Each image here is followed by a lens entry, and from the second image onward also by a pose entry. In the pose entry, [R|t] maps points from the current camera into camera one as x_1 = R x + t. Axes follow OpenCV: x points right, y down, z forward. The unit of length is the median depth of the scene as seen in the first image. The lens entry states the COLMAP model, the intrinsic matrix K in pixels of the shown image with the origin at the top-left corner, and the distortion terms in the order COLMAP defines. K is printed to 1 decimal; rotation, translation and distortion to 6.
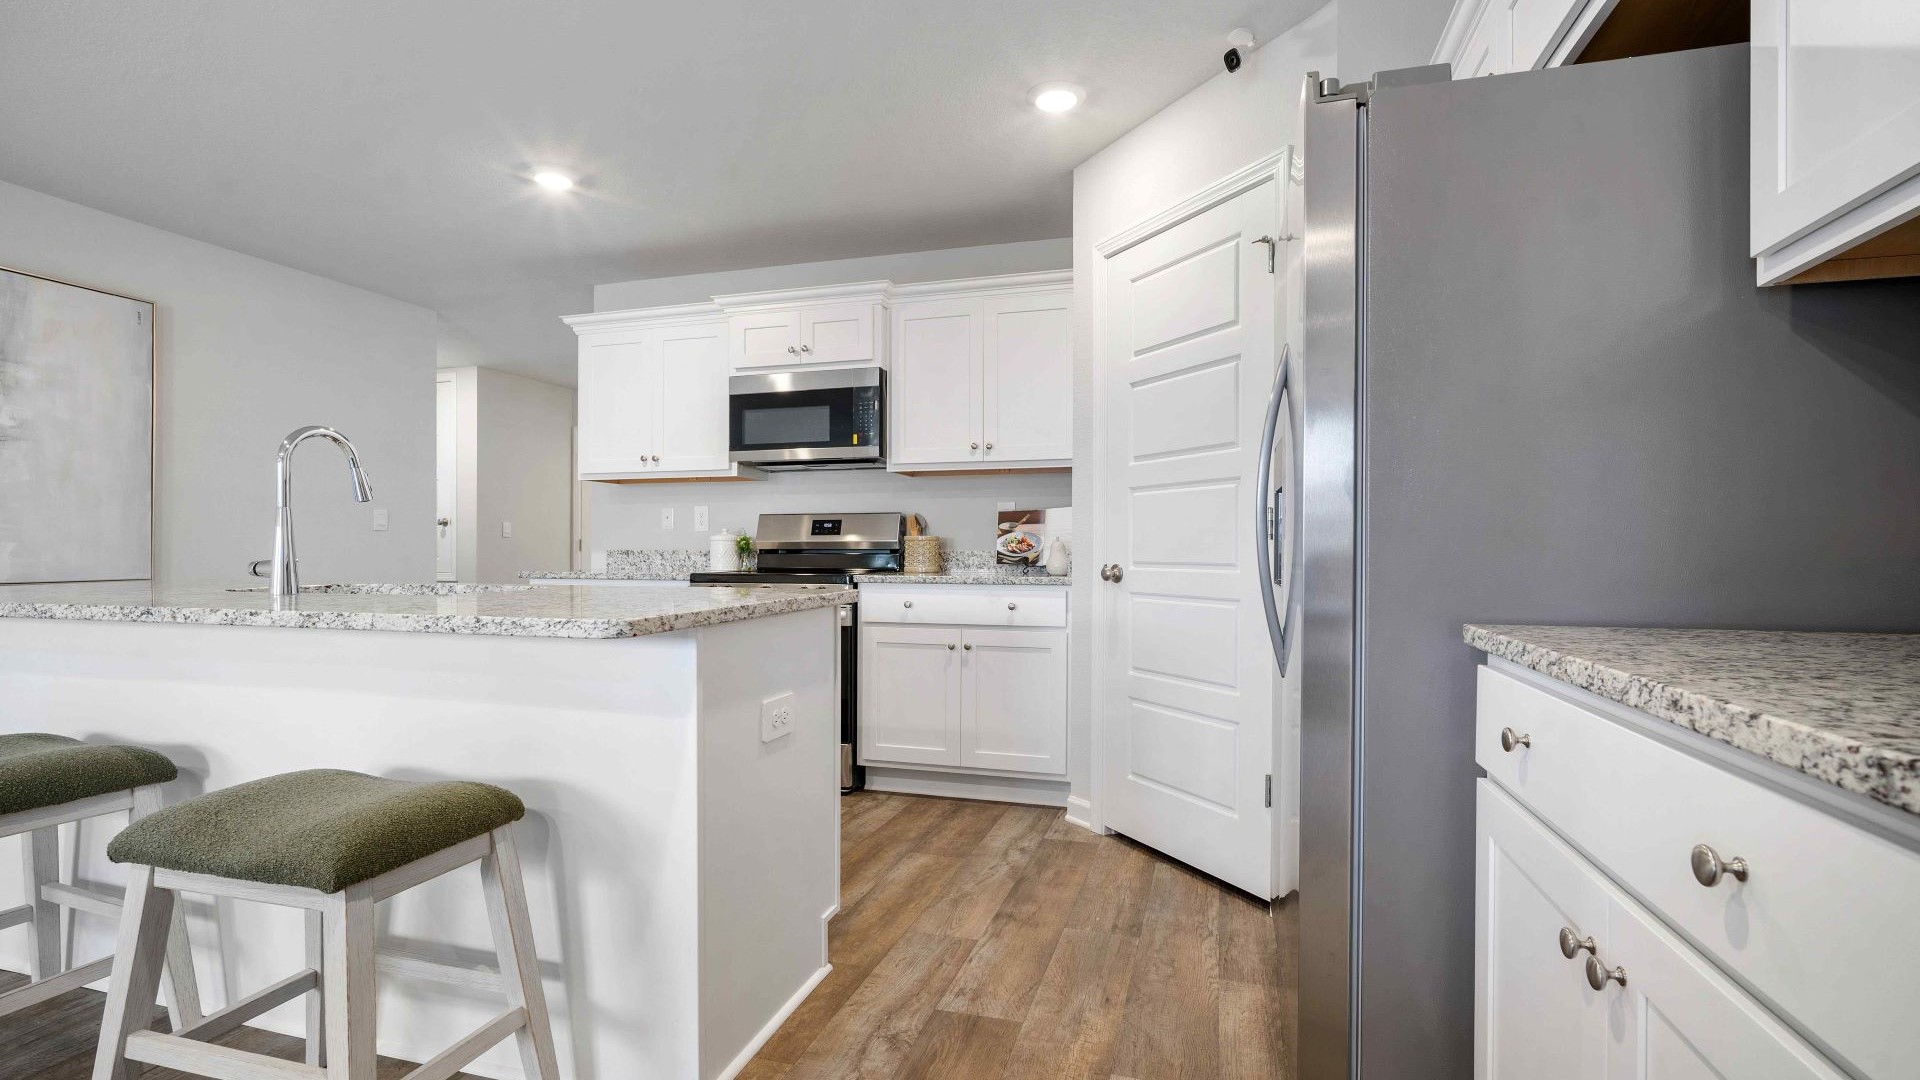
lens RADIAL K [[862.5, 0, 968.5], [0, 862.5, 545.1], [0, 0, 1]] dist [-0.013925, 0.003537]
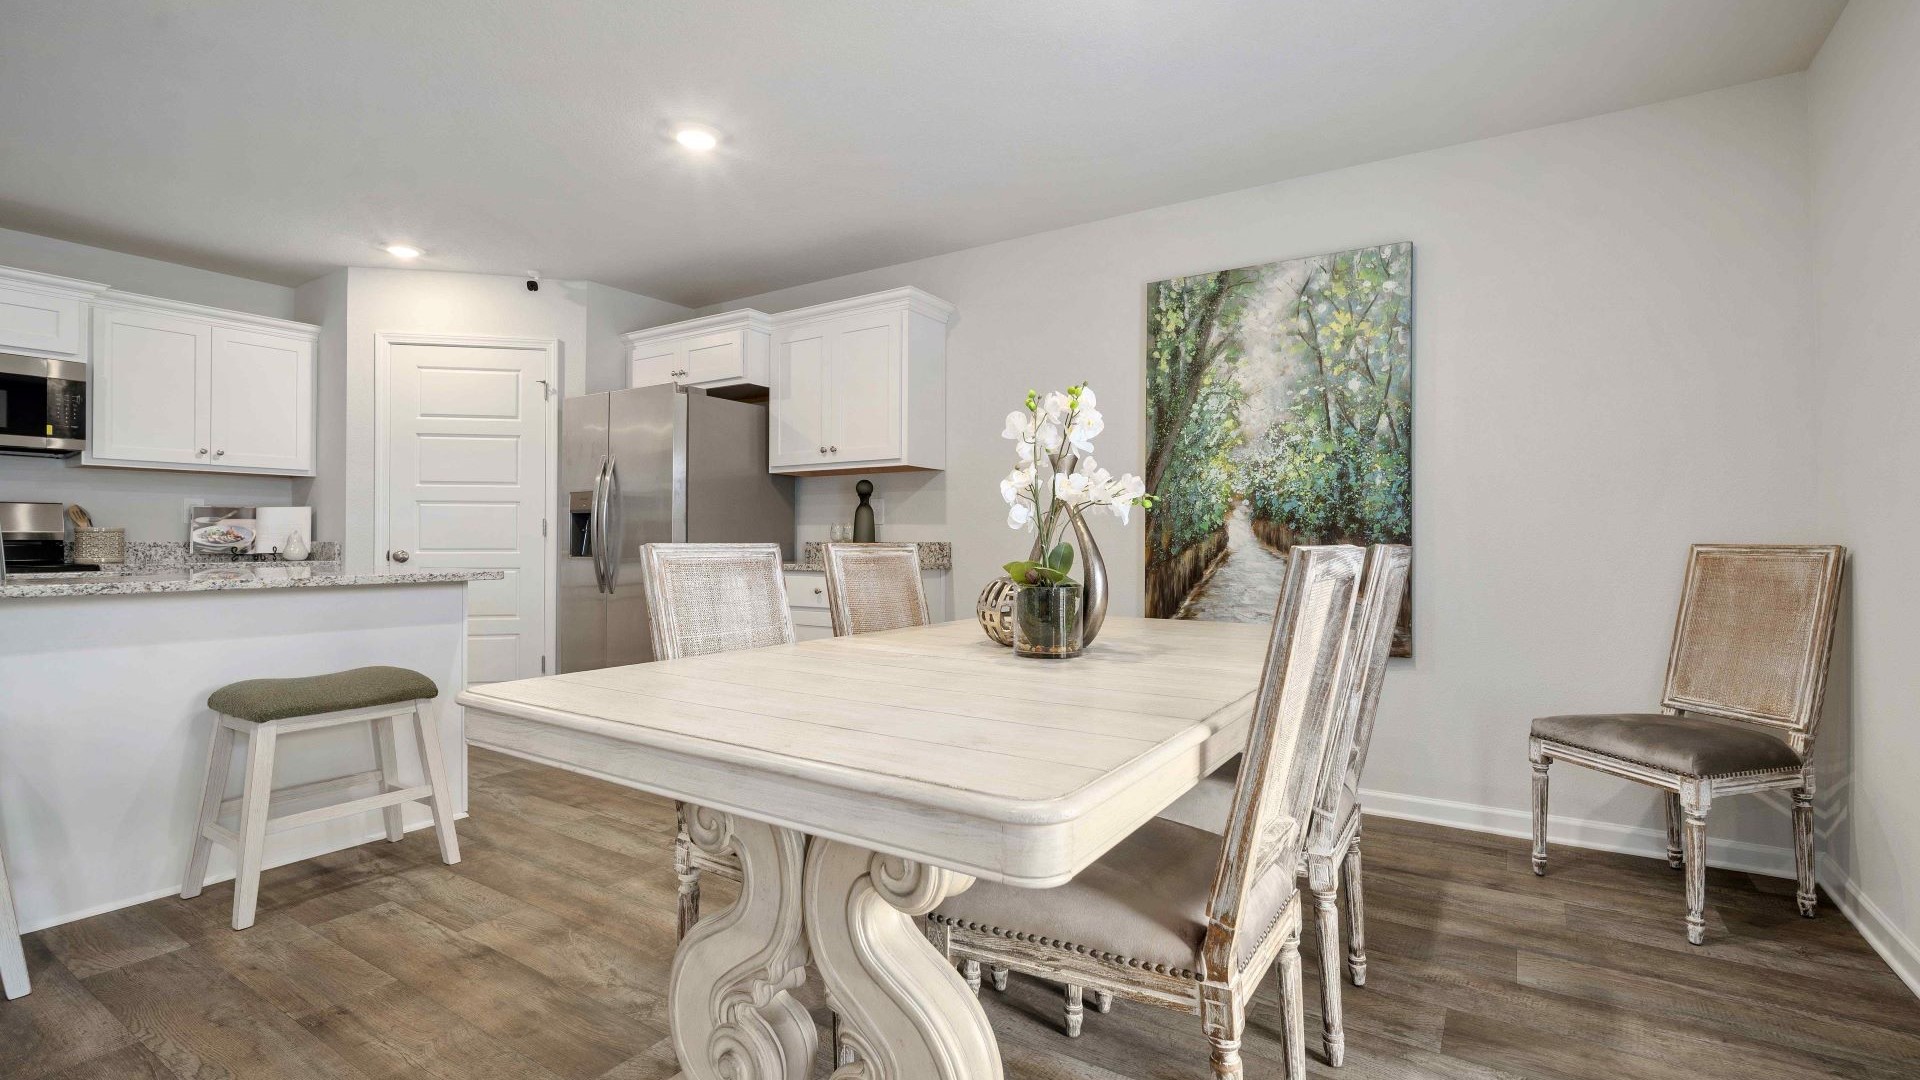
lens RADIAL K [[862.5, 0, 967.0], [0, 862.5, 534.2], [0, 0, 1]] dist [-0.013925, 0.003537]
pose [[0.281932, 0.004612, 0.959423, -0.765001], [-0.006268, 0.999976, -0.002965, -0.006308], [-0.959414, -0.005178, 0.281954, -0.290000]]
